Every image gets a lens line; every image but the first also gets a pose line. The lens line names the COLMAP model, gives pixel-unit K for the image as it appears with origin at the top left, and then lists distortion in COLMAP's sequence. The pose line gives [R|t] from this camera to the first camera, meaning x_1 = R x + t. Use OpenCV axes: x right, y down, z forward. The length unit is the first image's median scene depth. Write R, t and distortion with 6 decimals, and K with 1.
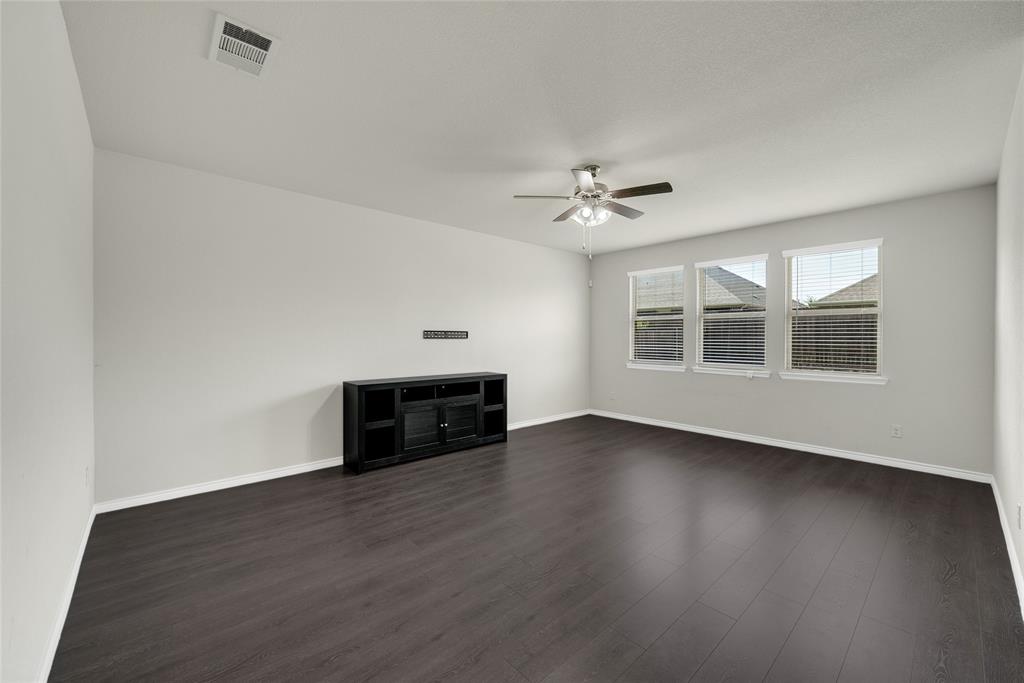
lens RADIAL K [[400.5, 0, 507.2], [0, 400.5, 342.2], [0, 0, 1]] dist [-0.008942, -0.000241]
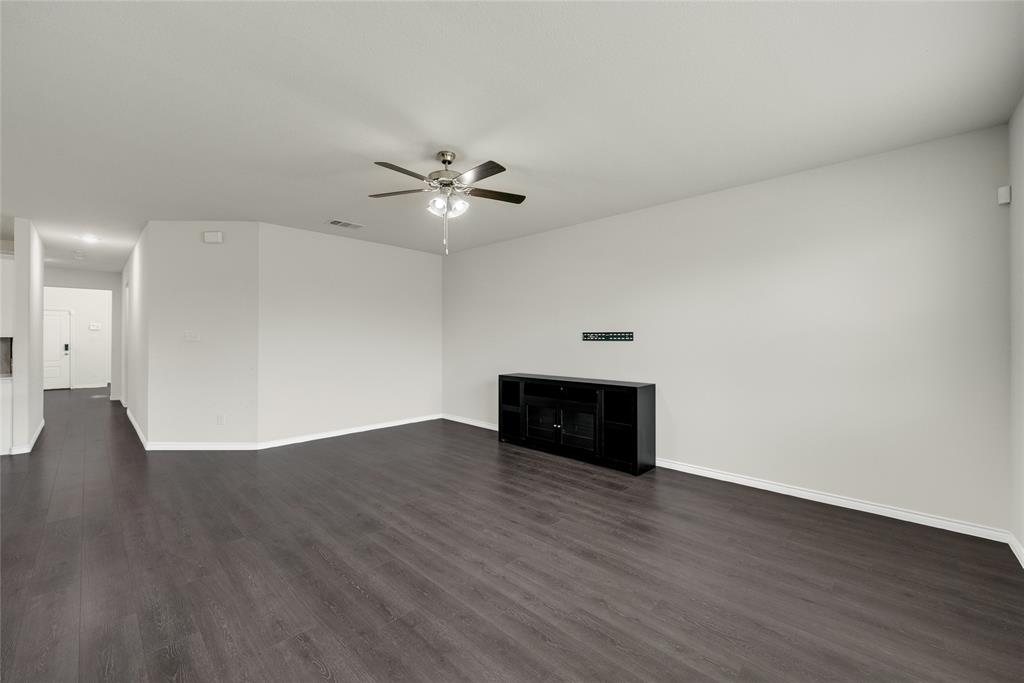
lens RADIAL K [[400.5, 0, 507.6], [0, 400.5, 338.8], [0, 0, 1]] dist [-0.008942, -0.000241]
pose [[0.086542, -0.008928, -0.996208, 0.863028], [-0.016297, 0.999813, -0.010376, -0.000319], [0.996115, 0.017133, 0.086381, 0.807258]]
